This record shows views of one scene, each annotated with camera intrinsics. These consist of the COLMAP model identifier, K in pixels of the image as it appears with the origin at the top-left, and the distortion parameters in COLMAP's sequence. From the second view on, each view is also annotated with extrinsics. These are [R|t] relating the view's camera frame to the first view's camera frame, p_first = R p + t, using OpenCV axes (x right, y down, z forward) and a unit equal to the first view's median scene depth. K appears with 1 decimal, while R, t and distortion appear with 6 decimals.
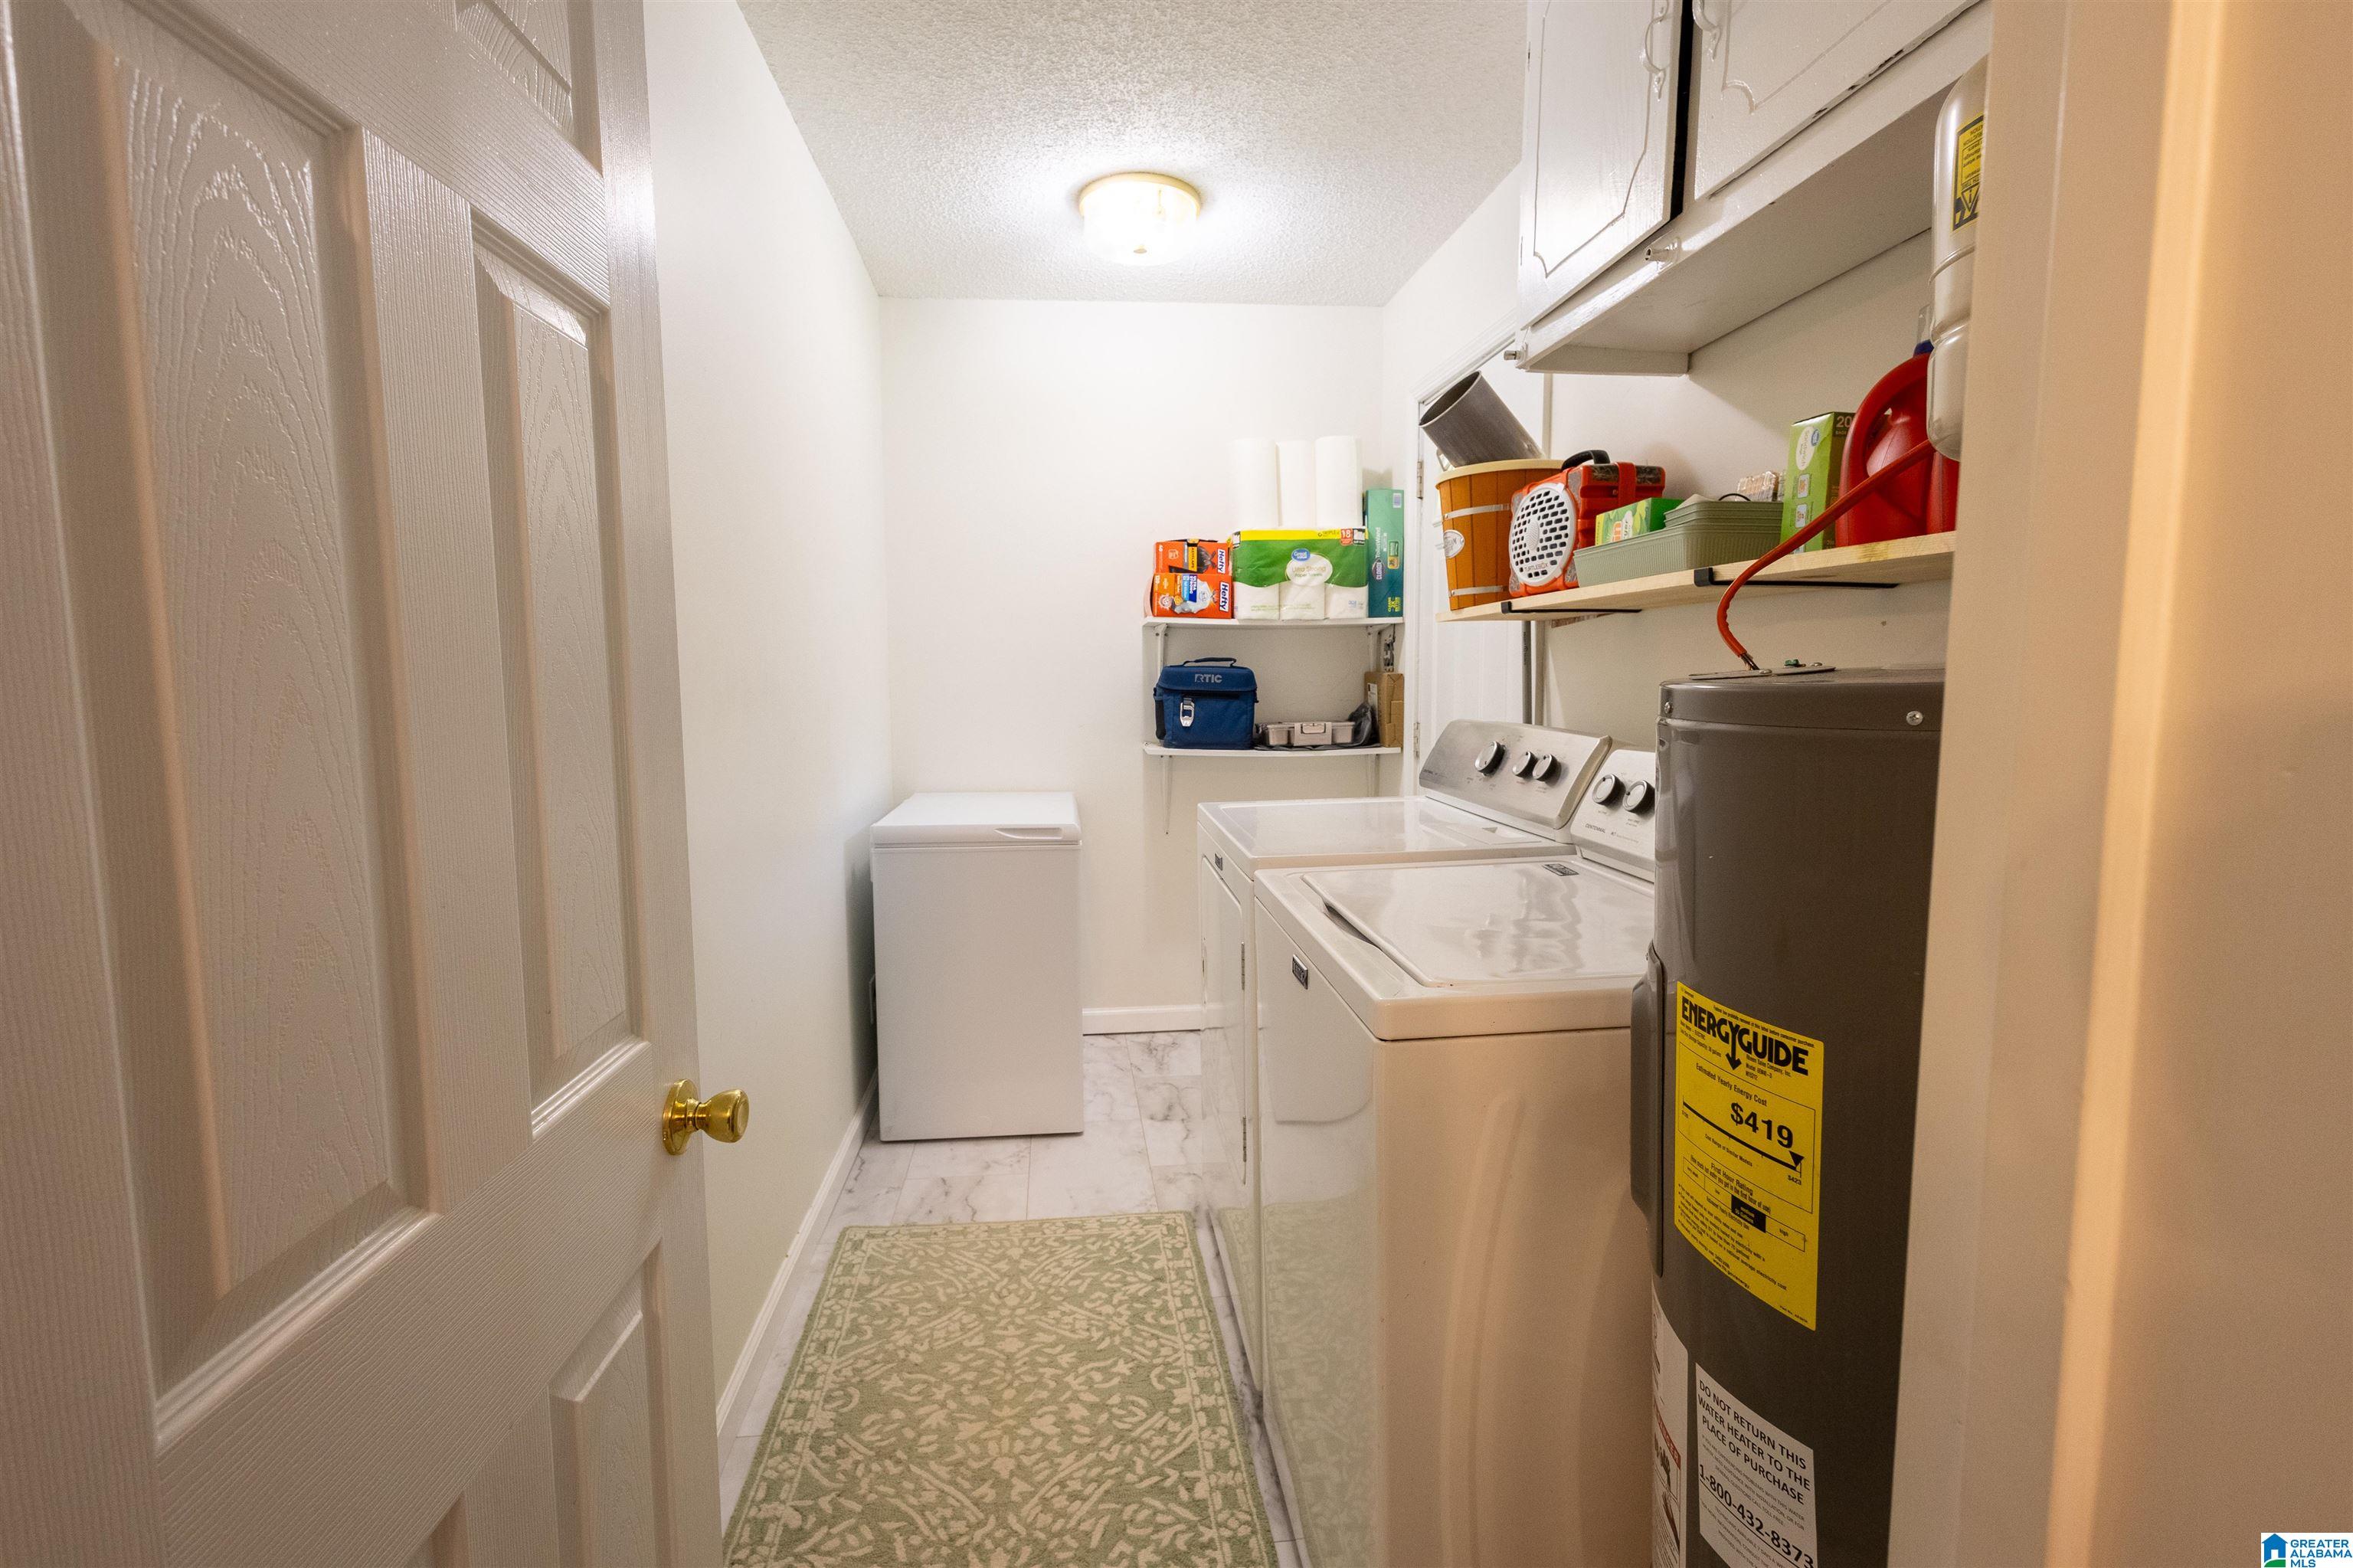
lens RADIAL K [[1087.1, 0, 1178.5], [0, 1087.1, 777.9], [0, 0, 1]] dist [0.006064, -0.002251]
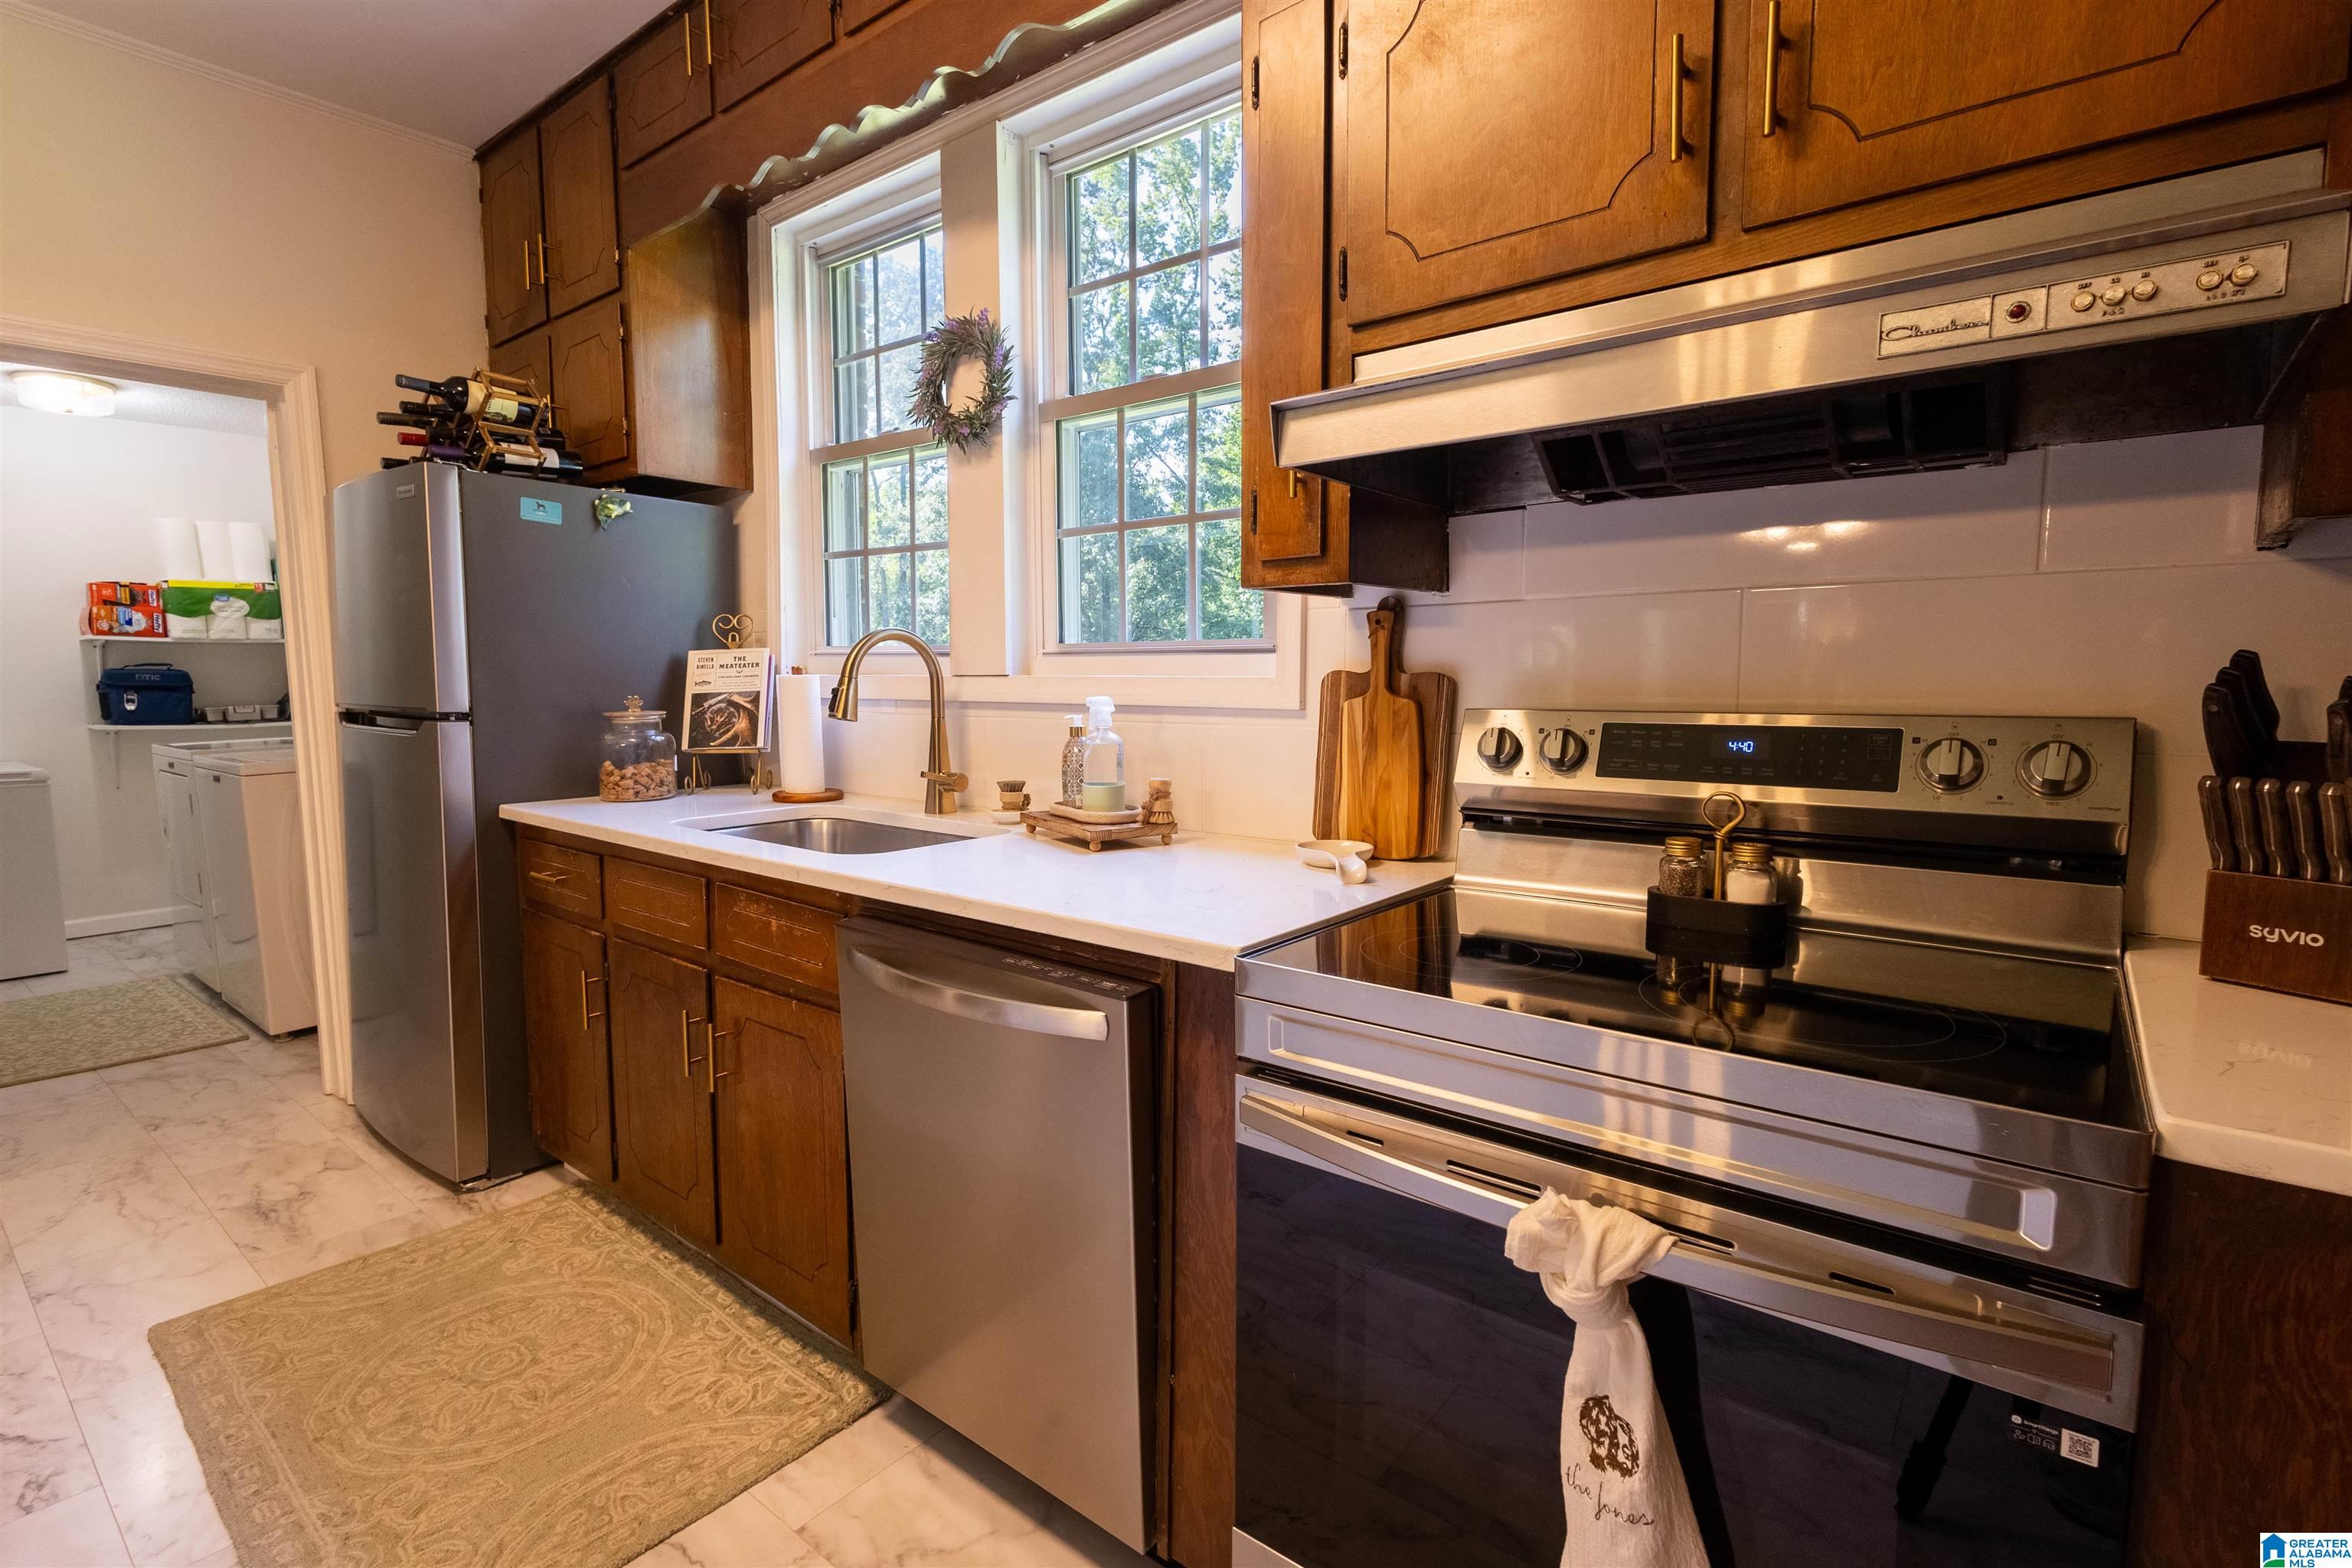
lens RADIAL K [[1086.6, 0, 1173.1], [0, 1086.6, 773.6], [0, 0, 1]] dist [0.006064, -0.002251]
pose [[0.703288, -0.069403, 0.707509, -0.050935], [0.073212, 0.997002, 0.025026, 0.104690], [-0.707125, 0.034197, 0.706261, -1.035880]]
